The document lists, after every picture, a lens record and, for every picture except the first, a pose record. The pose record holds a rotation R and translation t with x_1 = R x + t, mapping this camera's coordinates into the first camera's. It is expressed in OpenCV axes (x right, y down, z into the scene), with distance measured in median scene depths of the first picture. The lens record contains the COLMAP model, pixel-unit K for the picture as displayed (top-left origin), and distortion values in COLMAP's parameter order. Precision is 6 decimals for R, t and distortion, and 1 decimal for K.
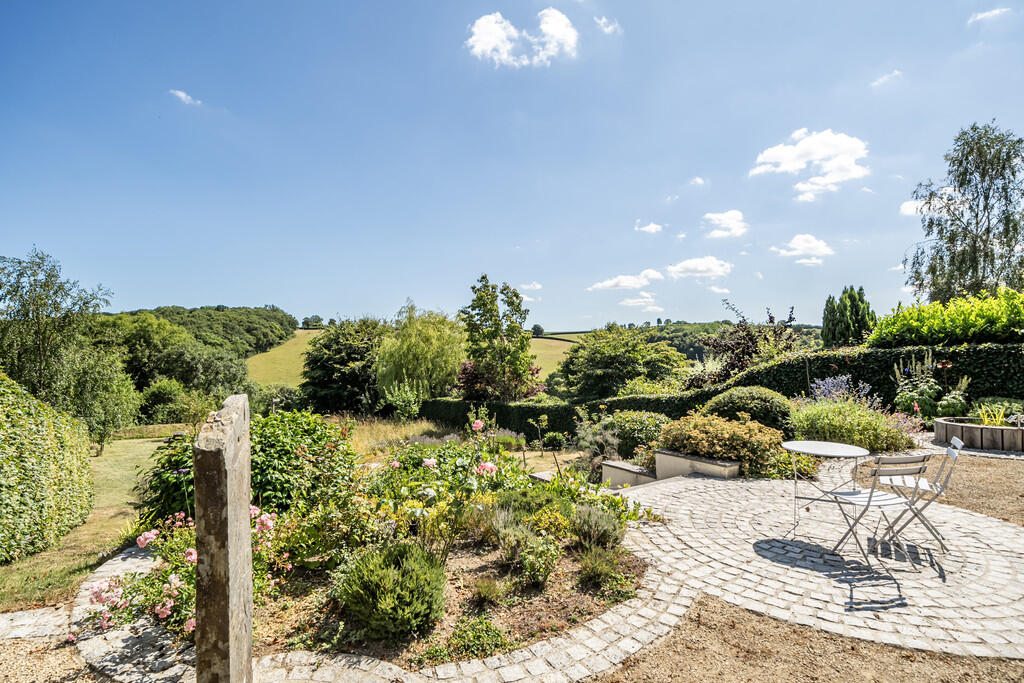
lens RADIAL K [[512.2, 0, 508.4], [0, 512.2, 345.3], [0, 0, 1]] dist [-0.001468, 0.000237]
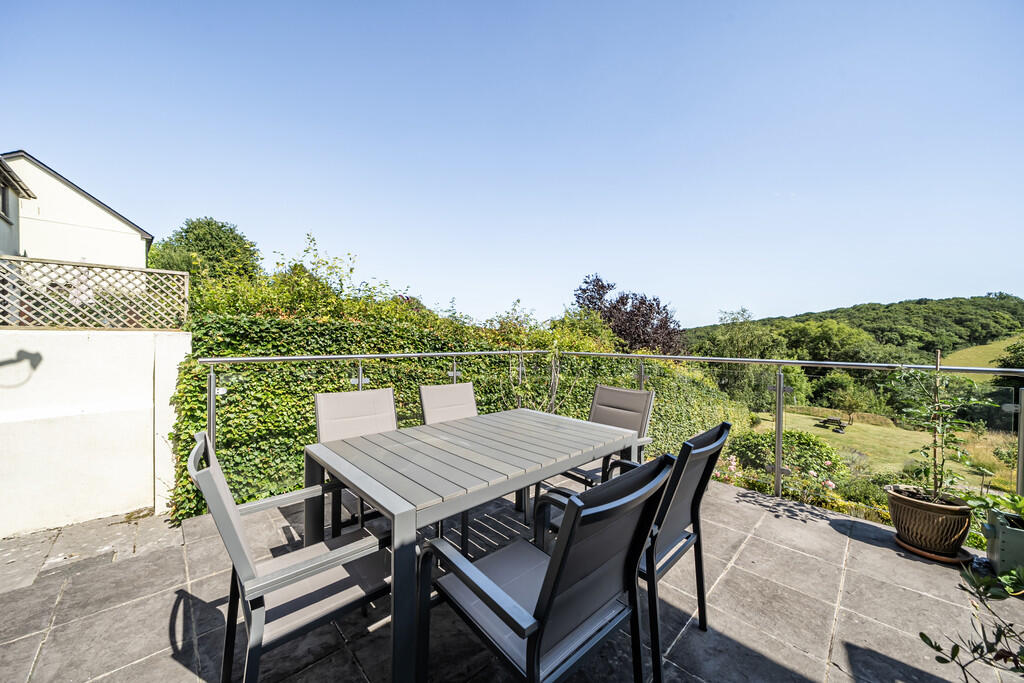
lens RADIAL K [[373.0, 0, 501.2], [0, 373.0, 342.4], [0, 0, 1]] dist [0.000655, -0.000047]
pose [[0.209504, 0.022552, -0.977548, 0.070160], [-0.004160, 0.999746, 0.022173, -0.023576], [0.977799, -0.000579, 0.209544, -0.041310]]
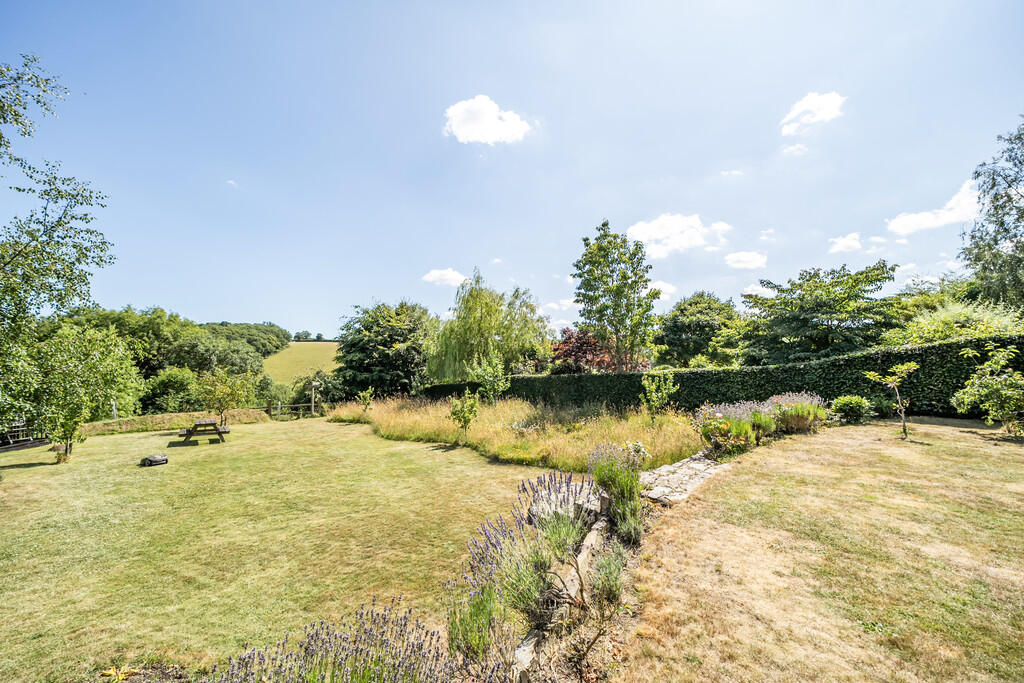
lens RADIAL K [[373.0, 0, 509.5], [0, 373.0, 345.3], [0, 0, 1]] dist [0.000655, -0.000047]
pose [[0.989918, -0.003446, 0.141601, -0.130453], [0.006466, 0.999761, -0.020874, 0.034978], [-0.141495, 0.021579, 0.989704, 0.188208]]
